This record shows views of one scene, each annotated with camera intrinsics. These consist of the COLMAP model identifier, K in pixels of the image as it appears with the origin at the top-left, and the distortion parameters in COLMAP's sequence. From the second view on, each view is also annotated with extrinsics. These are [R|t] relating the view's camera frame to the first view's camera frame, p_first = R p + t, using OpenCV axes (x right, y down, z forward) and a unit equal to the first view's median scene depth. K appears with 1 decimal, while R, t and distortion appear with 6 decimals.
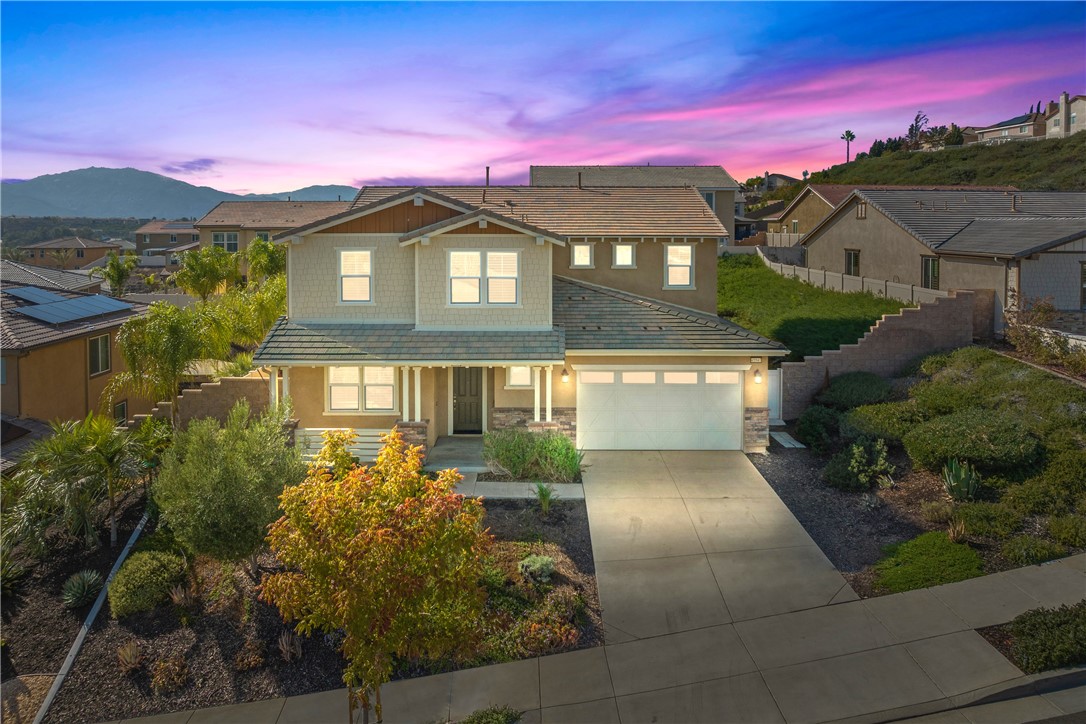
lens RADIAL K [[774.6, 0, 542.3], [0, 774.6, 280.3], [0, 0, 1]] dist [-0.016858, -0.008708]
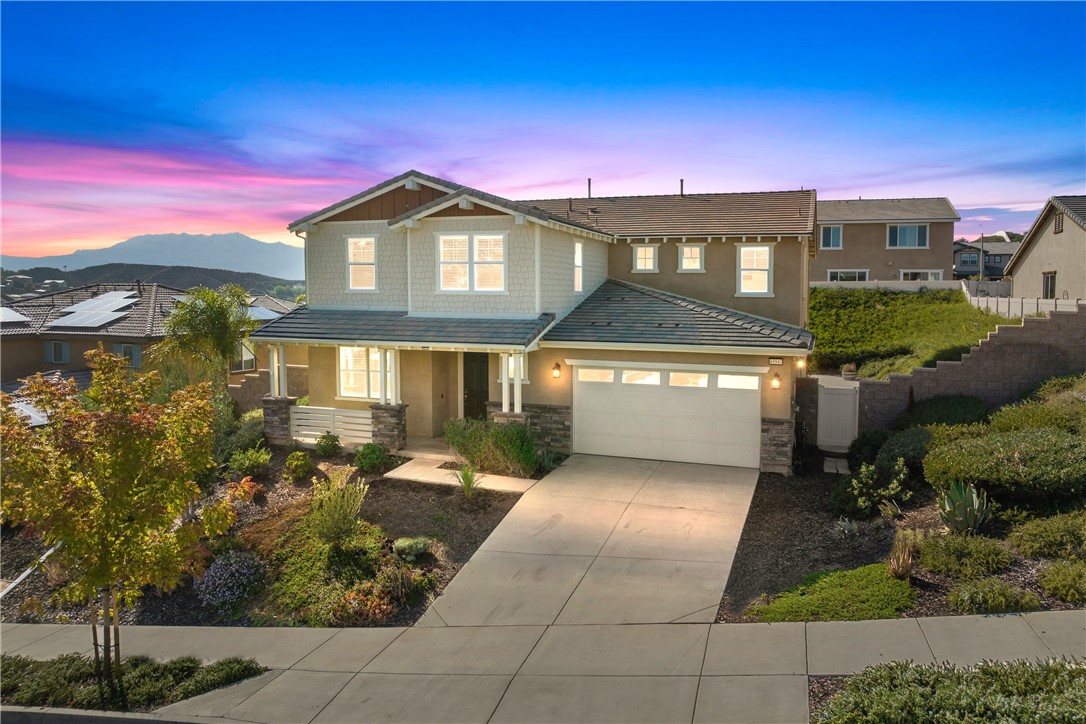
lens RADIAL K [[748.7, 0, 543.0], [0, 748.7, 362.0], [0, 0, 1]] dist [-0.027952, -0.002720]
pose [[0.941134, 0.035988, -0.336113, 0.319574], [-0.026153, 0.999088, 0.033743, 0.085021], [0.337021, -0.022967, 0.941217, 0.155947]]
